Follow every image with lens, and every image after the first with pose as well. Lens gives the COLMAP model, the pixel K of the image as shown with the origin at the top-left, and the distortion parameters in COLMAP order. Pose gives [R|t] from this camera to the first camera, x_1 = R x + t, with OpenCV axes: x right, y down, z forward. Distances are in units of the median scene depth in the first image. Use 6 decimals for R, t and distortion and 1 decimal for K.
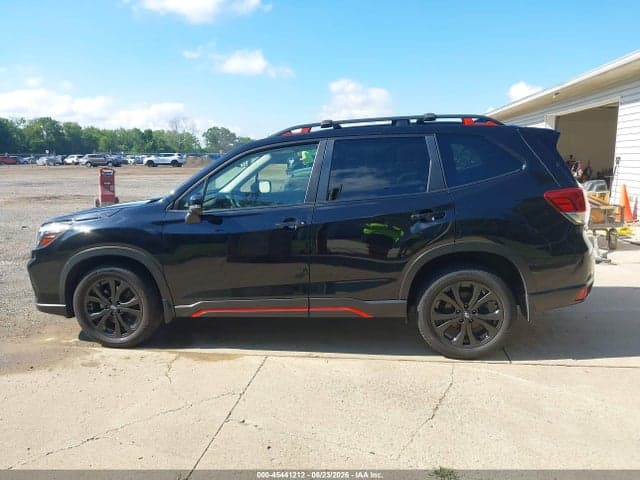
lens RADIAL K [[499.4, 0, 319.4], [0, 499.4, 238.0], [0, 0, 1]] dist [0.010894, -0.021592]
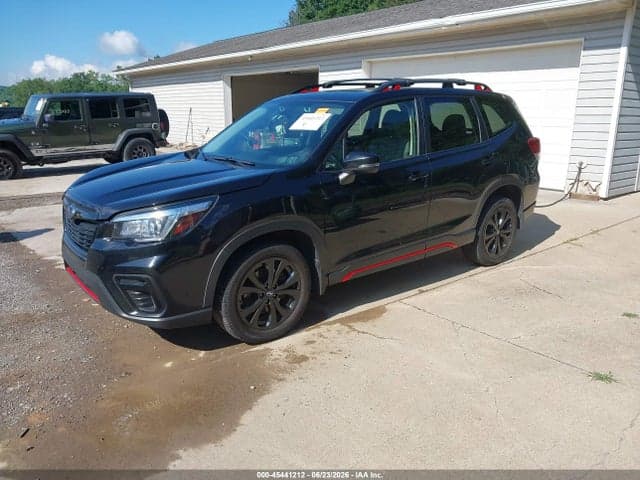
lens RADIAL K [[499.4, 0, 318.4], [0, 499.4, 240.6], [0, 0, 1]] dist [0.010894, -0.021592]
pose [[0.677563, -0.164982, 0.716721, -1.030826], [0.099628, 0.986121, 0.132811, -0.056774], [-0.728686, -0.018582, 0.684596, 0.405747]]
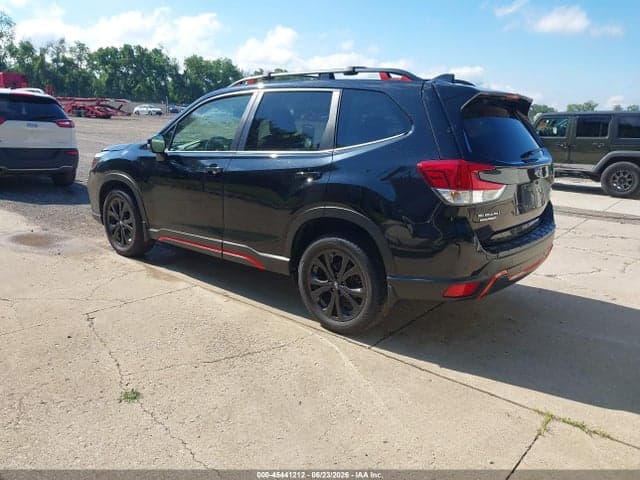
lens RADIAL K [[499.4, 0, 320.7], [0, 499.4, 238.8], [0, 0, 1]] dist [0.010894, -0.021592]
pose [[0.854886, 0.173186, -0.489057, 0.703716], [-0.139382, 0.984652, 0.105043, -0.027219], [0.499743, -0.021634, 0.865904, 0.169541]]
